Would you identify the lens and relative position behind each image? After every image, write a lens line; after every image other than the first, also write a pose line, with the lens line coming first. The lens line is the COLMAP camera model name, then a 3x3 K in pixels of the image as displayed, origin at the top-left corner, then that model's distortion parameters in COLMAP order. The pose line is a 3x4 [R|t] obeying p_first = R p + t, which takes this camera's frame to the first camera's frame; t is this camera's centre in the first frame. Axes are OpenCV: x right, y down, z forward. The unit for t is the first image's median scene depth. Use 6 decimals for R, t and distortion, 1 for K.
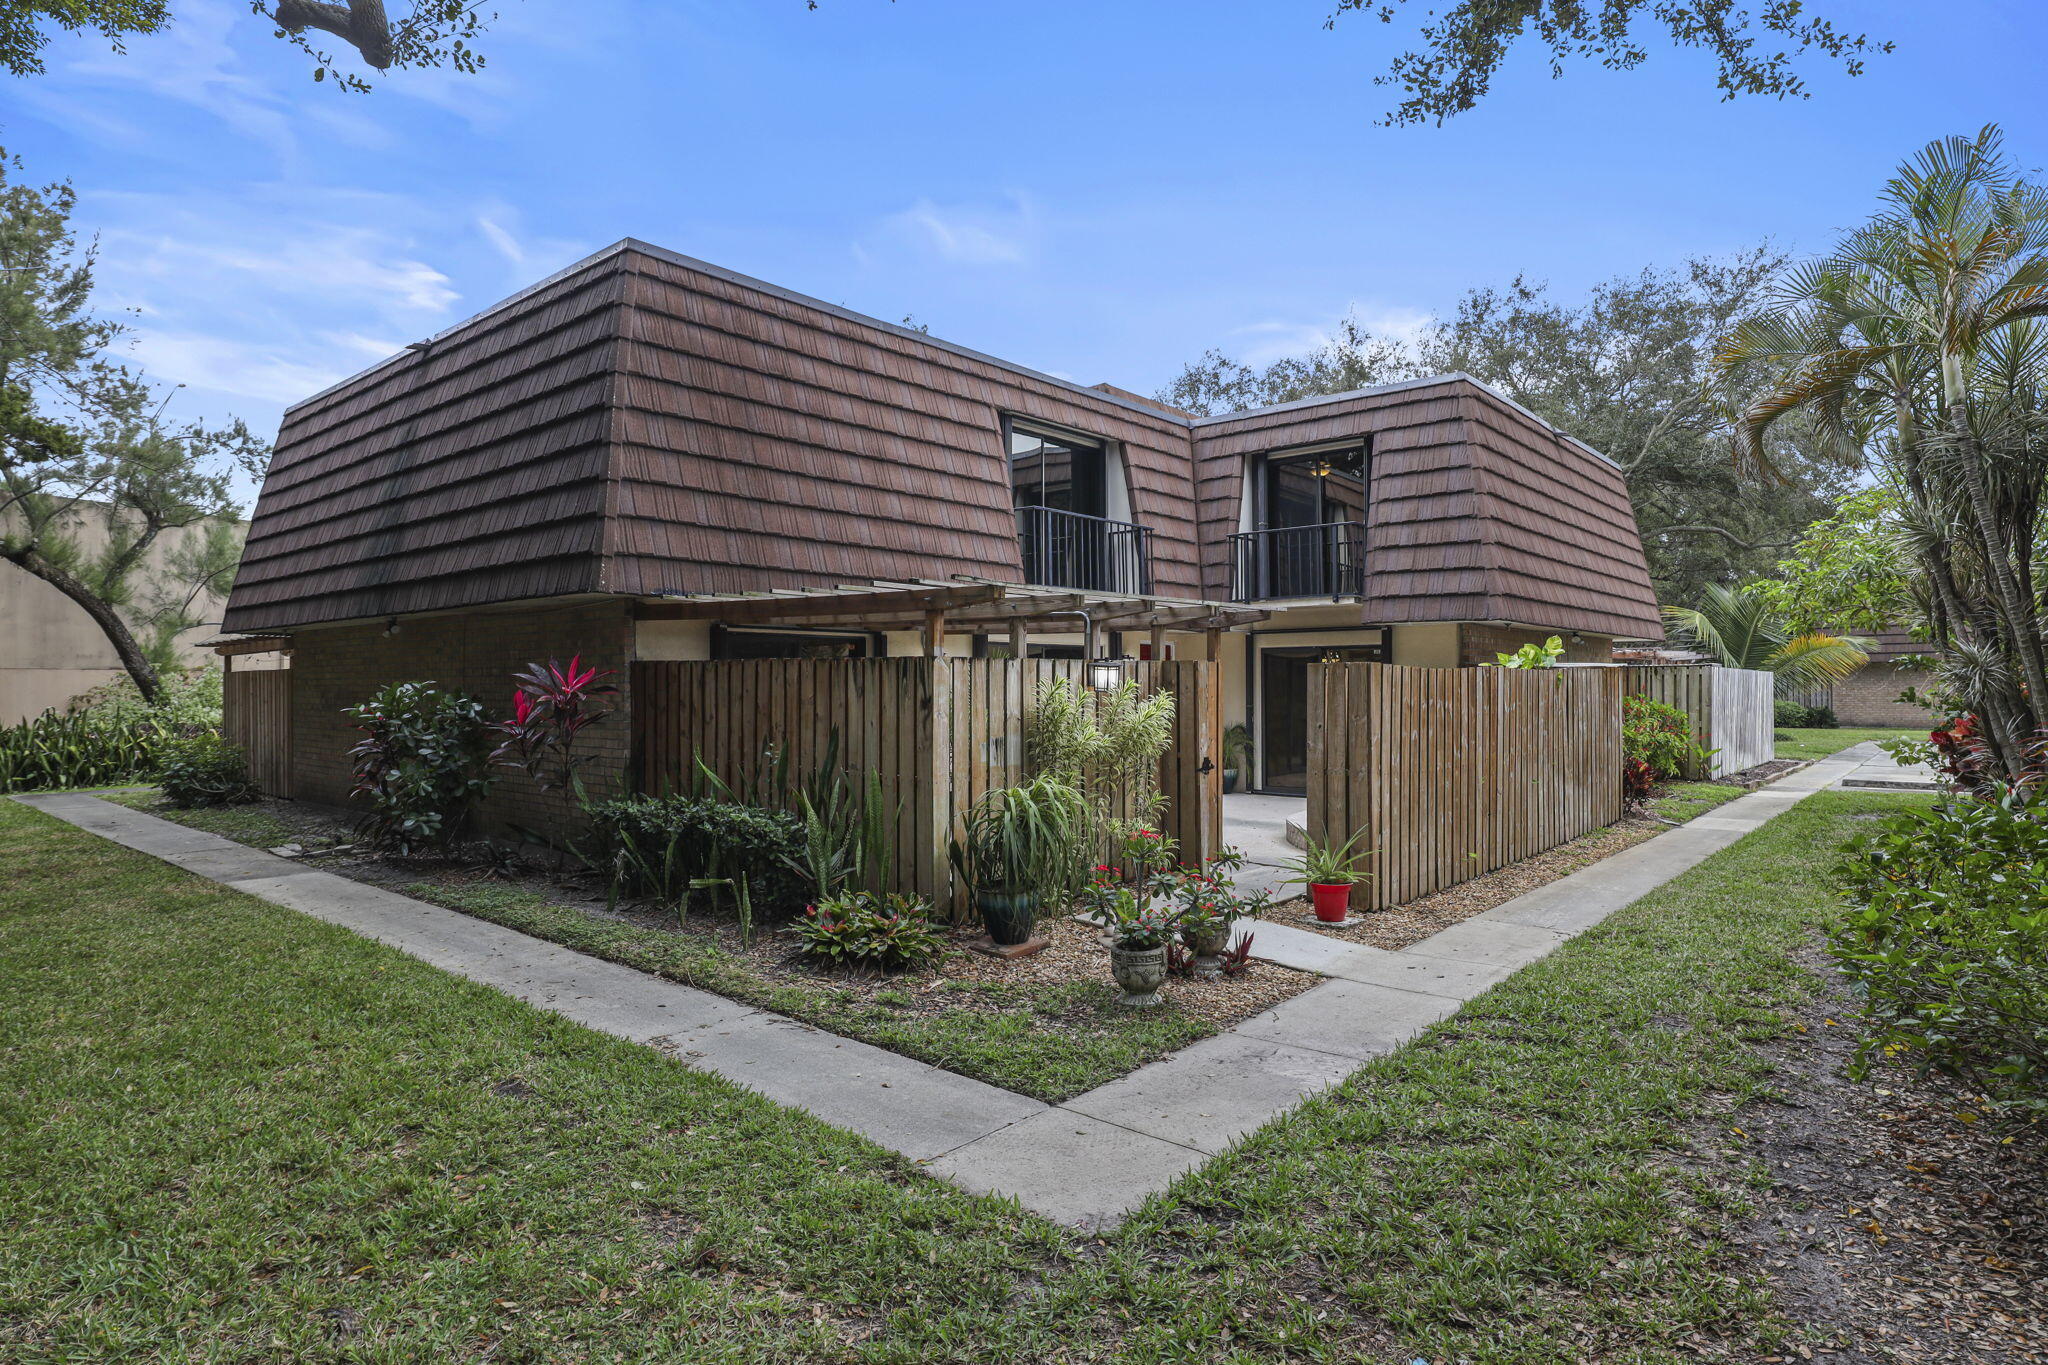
lens RADIAL K [[1133.7, 0, 1028.7], [0, 1133.7, 681.9], [0, 0, 1]] dist [-0.020124, 0.002204]
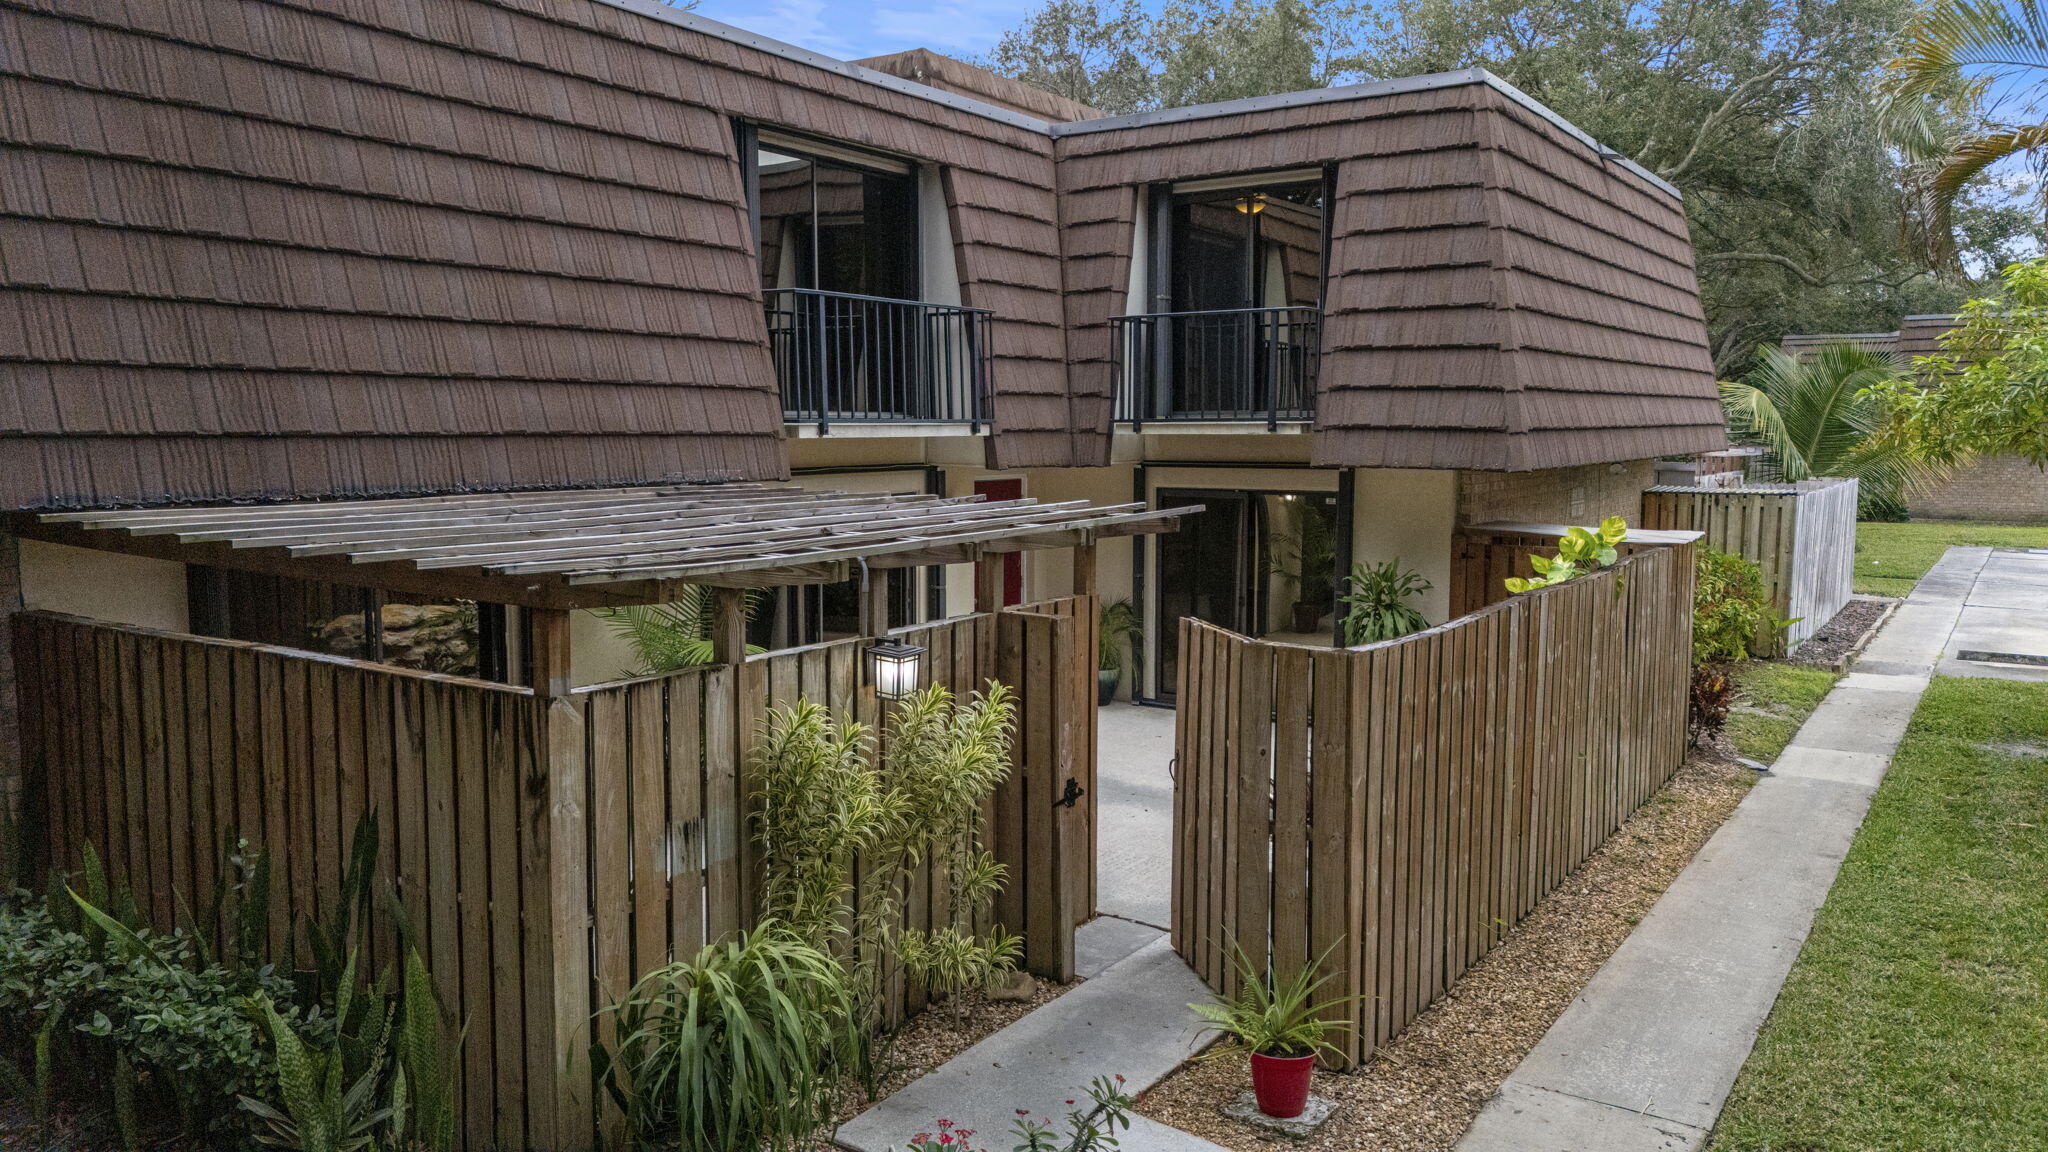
lens RADIAL K [[1503.3, 0, 1021.3], [0, 1503.3, 577.8], [0, 0, 1]] dist [0.057495, -0.032839]
pose [[0.992887, -0.007253, 0.118841, 0.027259], [-0.005724, 0.994080, 0.108498, -0.086404], [-0.118925, -0.108406, 0.986968, 0.170353]]
